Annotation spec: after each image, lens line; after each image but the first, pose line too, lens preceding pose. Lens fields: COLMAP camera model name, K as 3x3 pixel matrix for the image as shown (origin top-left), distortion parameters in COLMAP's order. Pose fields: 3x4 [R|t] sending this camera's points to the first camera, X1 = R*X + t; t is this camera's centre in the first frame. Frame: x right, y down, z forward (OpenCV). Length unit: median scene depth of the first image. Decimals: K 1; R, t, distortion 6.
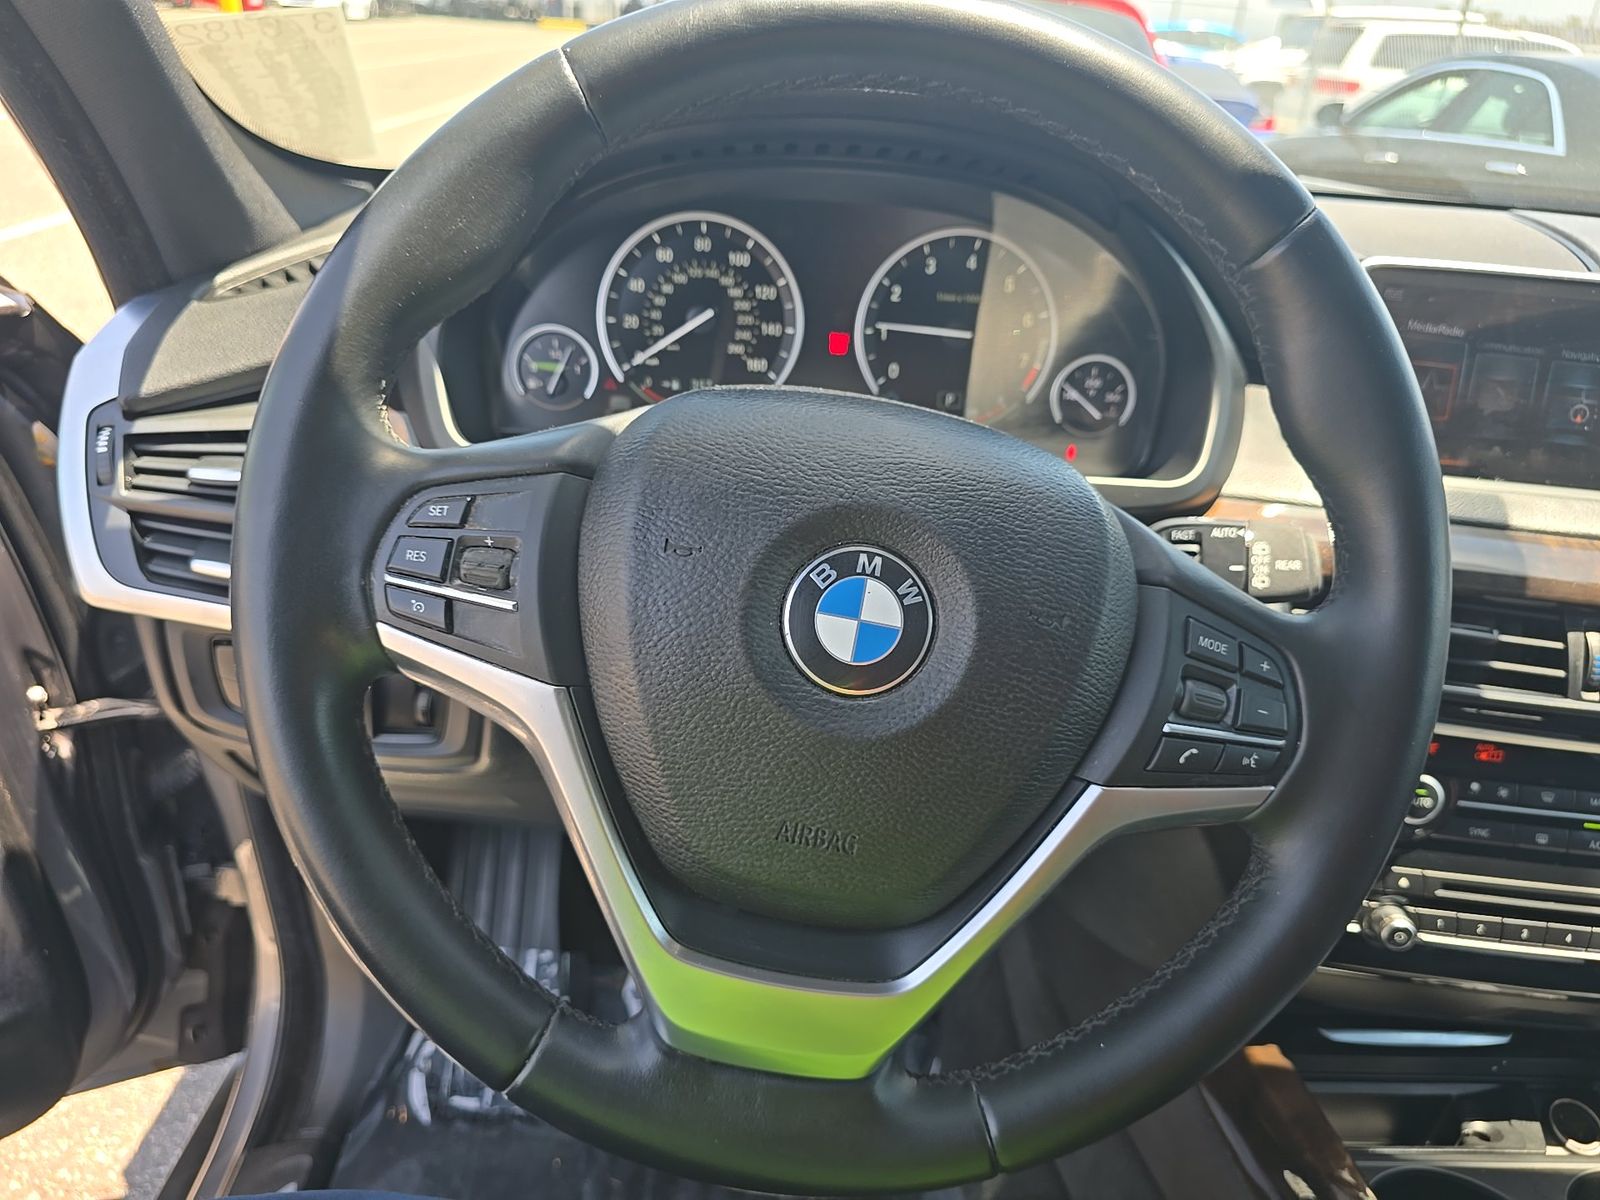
lens RADIAL K [[1107.2, 0, 800.0], [0, 1107.2, 600.0], [0, 0, 1]] dist [0.034400, -0.034366]
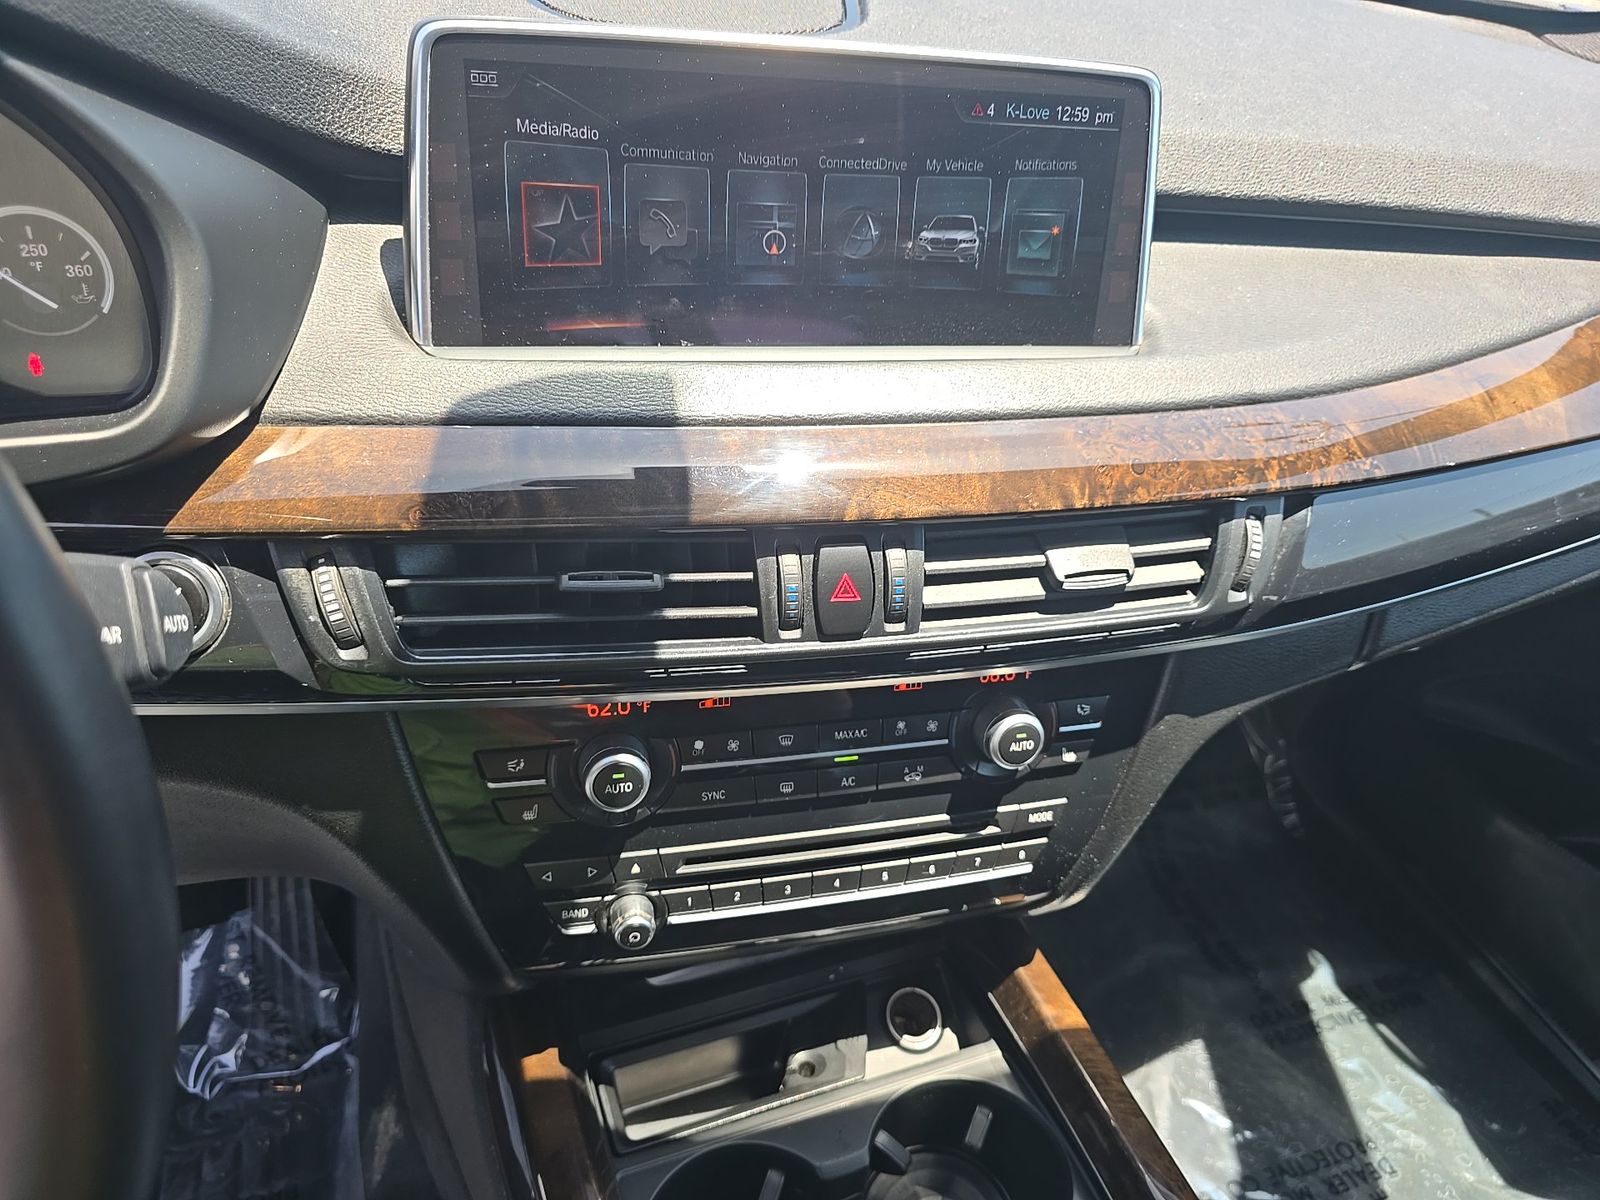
lens RADIAL K [[1107.2, 0, 800.0], [0, 1107.2, 600.0], [0, 0, 1]] dist [0.034400, -0.034366]
pose [[0.950858, -0.170537, 0.258430, 0.484369], [0.106361, 0.963762, 0.244642, -0.116777], [-0.290785, -0.205133, 0.934540, 0.262652]]
